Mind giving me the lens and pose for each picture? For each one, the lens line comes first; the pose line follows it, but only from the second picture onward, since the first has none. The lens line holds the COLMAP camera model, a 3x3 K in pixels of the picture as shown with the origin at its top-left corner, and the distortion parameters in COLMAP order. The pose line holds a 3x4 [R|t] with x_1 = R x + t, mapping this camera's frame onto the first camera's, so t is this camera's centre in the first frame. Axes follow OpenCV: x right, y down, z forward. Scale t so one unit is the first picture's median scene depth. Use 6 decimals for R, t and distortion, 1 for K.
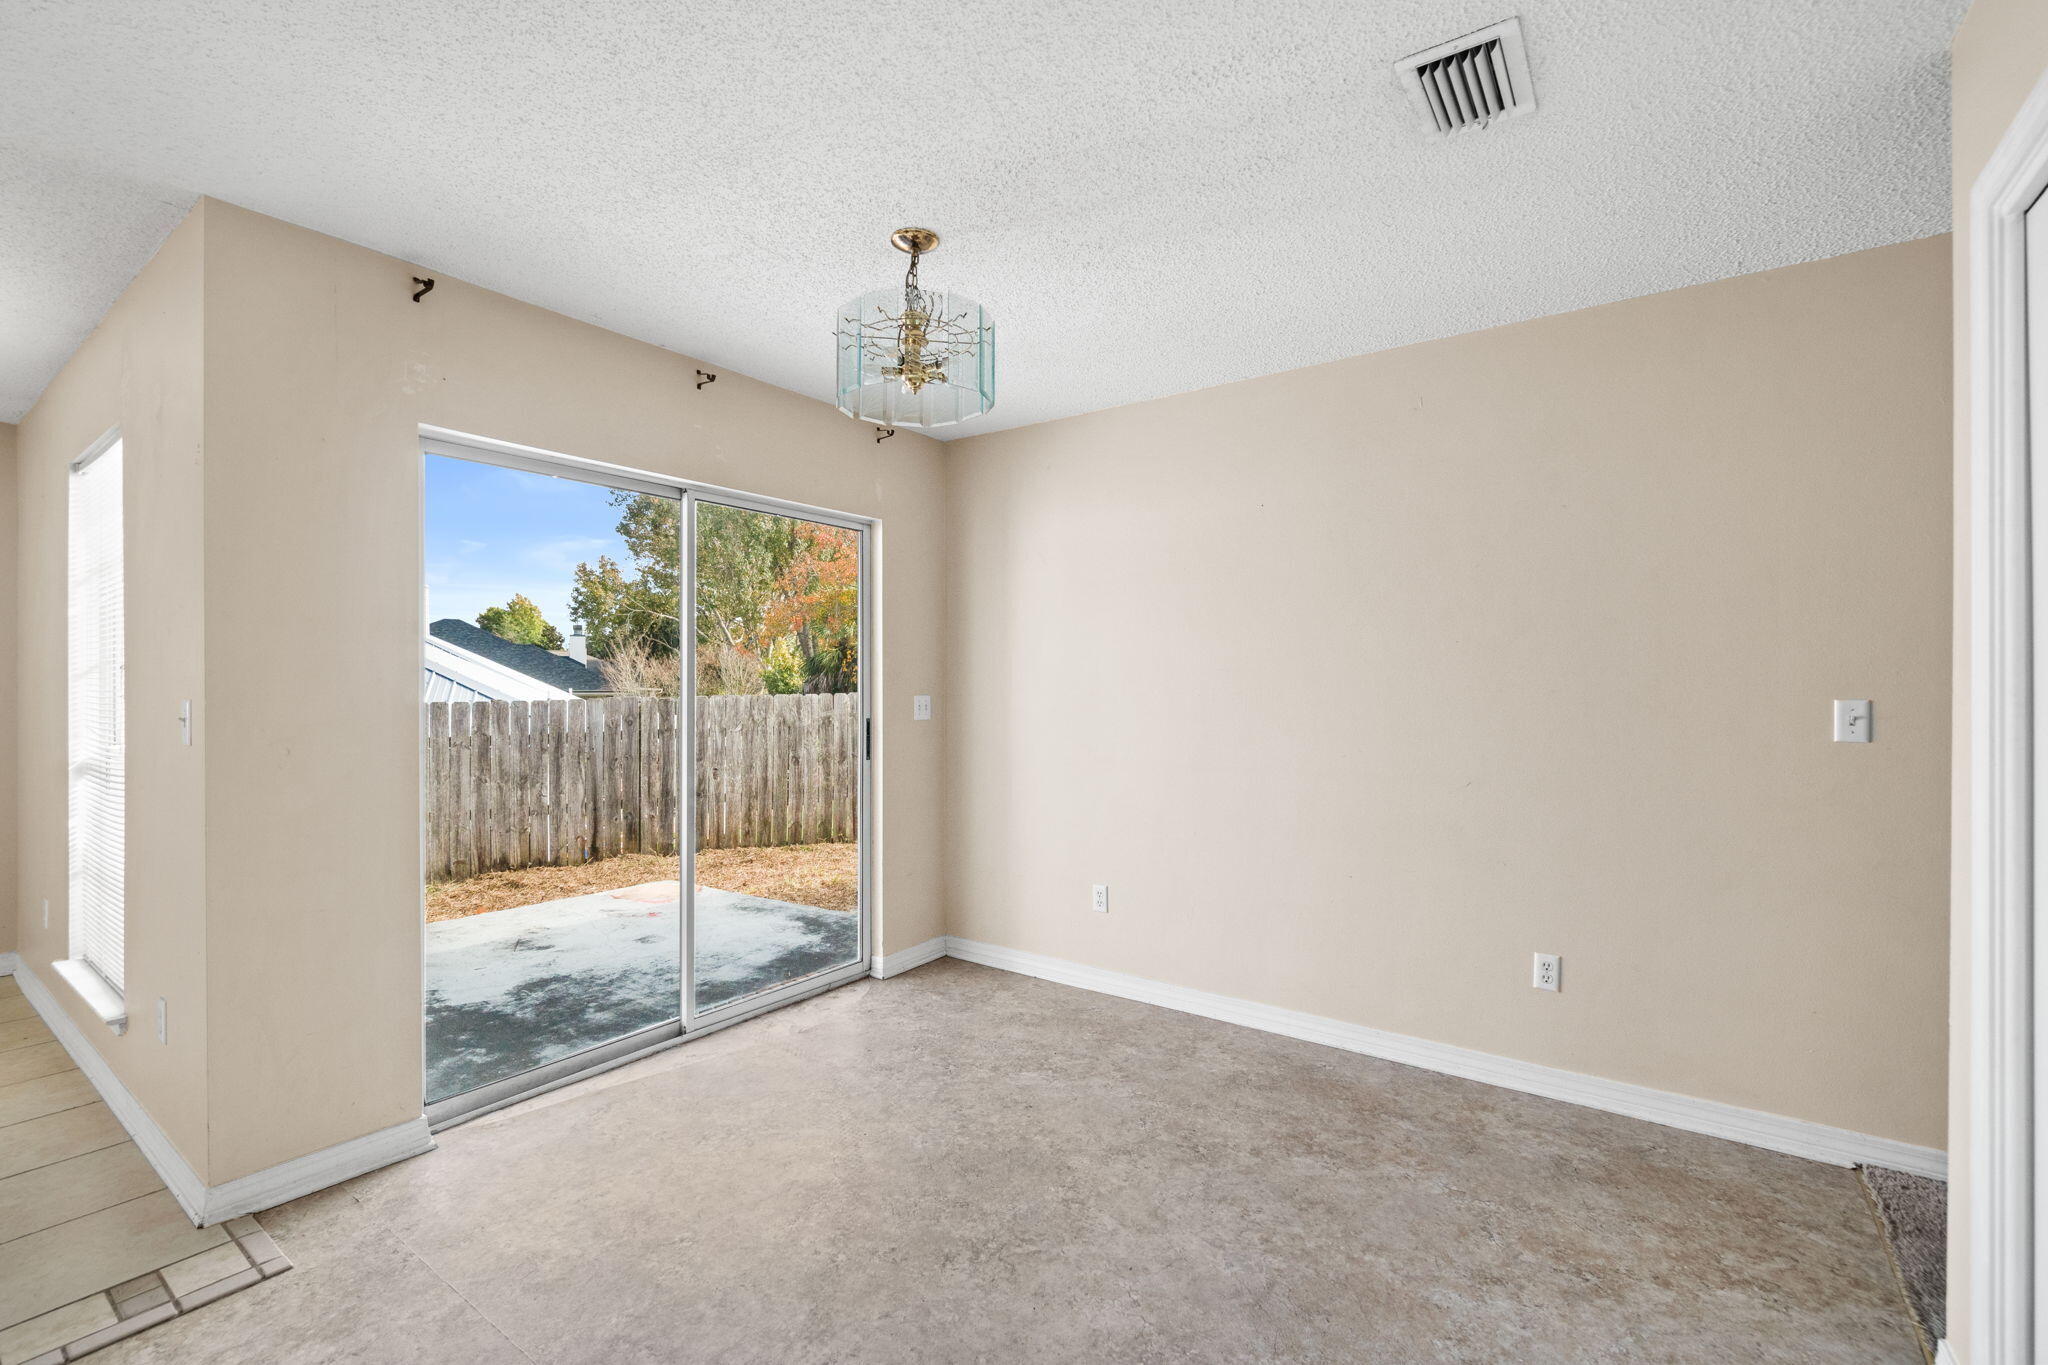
lens RADIAL K [[885.9, 0, 1017.6], [0, 885.9, 680.7], [0, 0, 1]] dist [-0.004164, 0.001068]
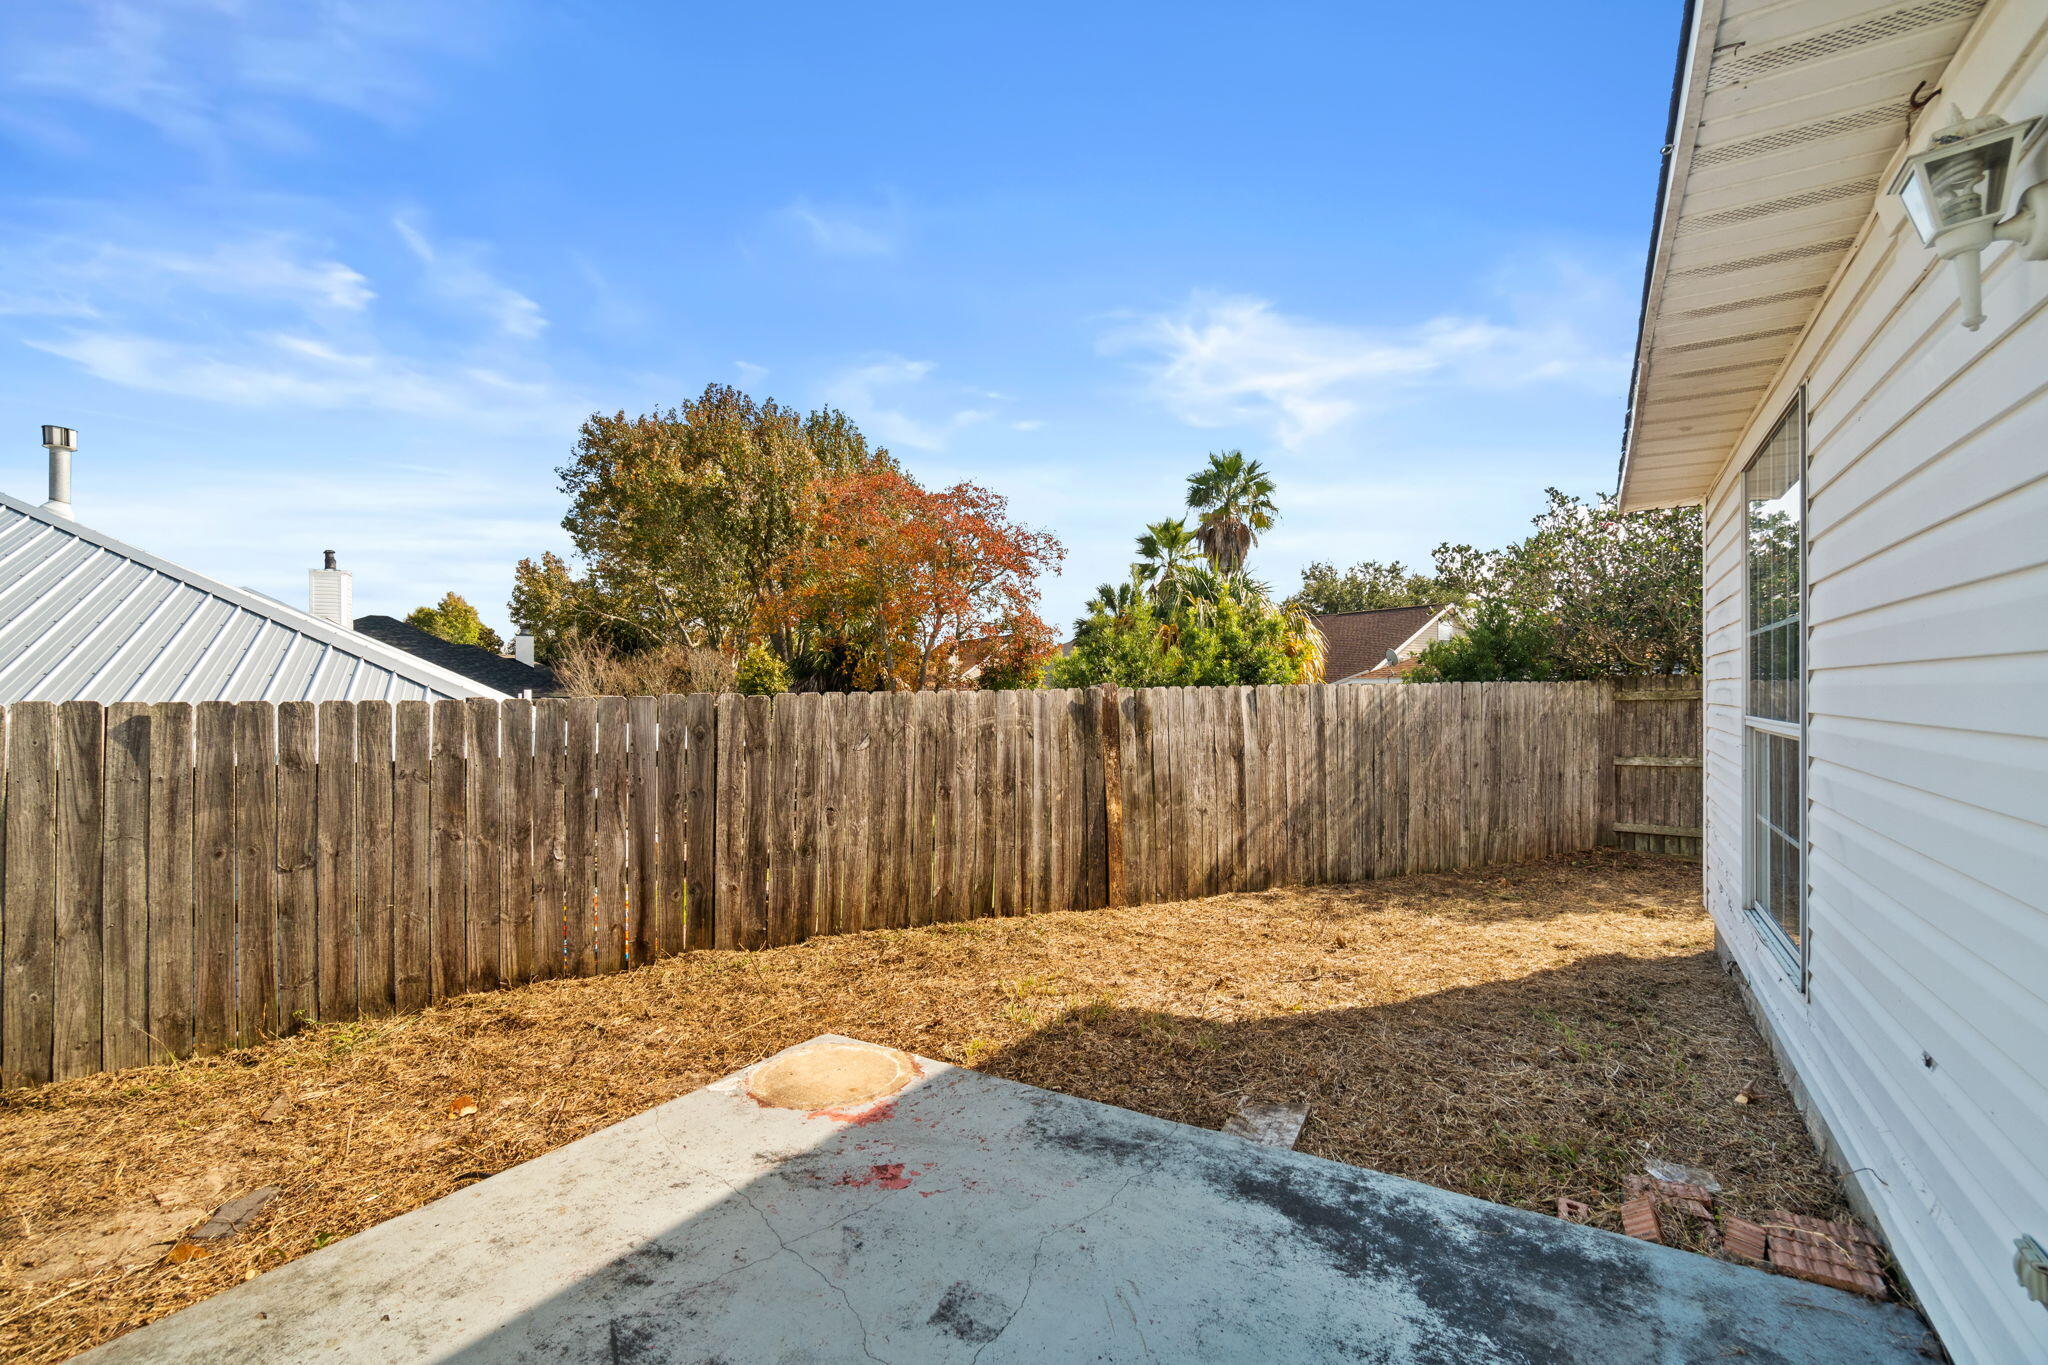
lens RADIAL K [[885.9, 0, 1023.6], [0, 885.9, 691.5], [0, 0, 1]] dist [-0.004164, 0.001068]
pose [[0.998013, 0.001991, 0.062975, -0.238554], [-0.002152, 0.999995, 0.002476, 0.014214], [-0.062970, -0.002606, 0.998012, 0.355160]]
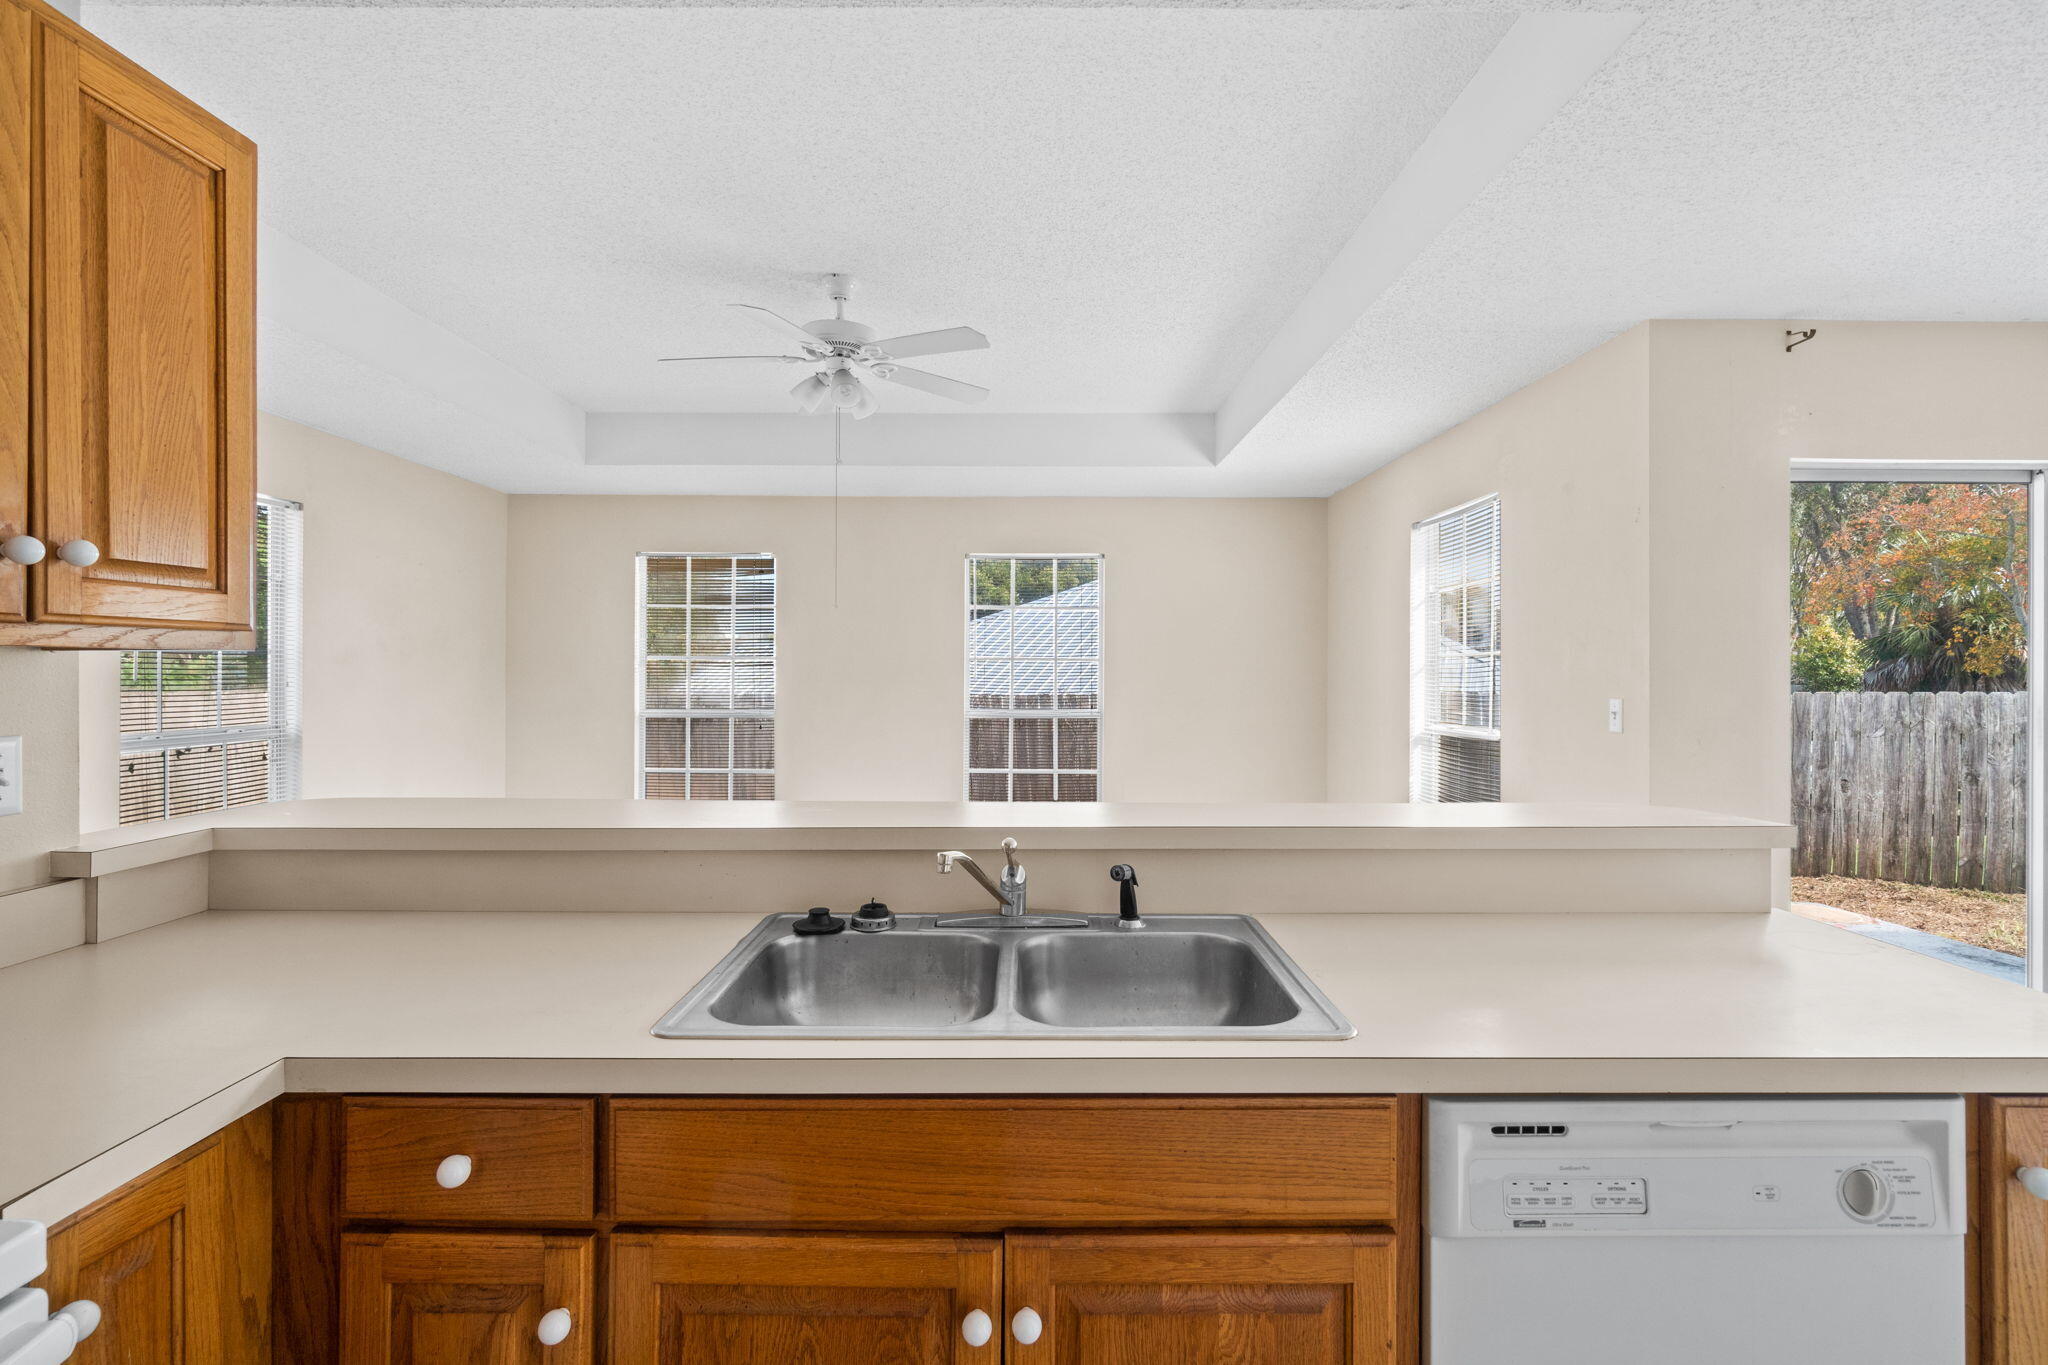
lens RADIAL K [[955.3, 0, 1030.4], [0, 955.3, 664.7], [0, 0, 1]] dist [0.000713, -0.000510]
pose [[0.599408, 0.000274, -0.800444, -0.079669], [-0.001383, 0.999999, -0.000693, -0.006827], [0.800443, 0.001522, 0.599407, -0.146389]]
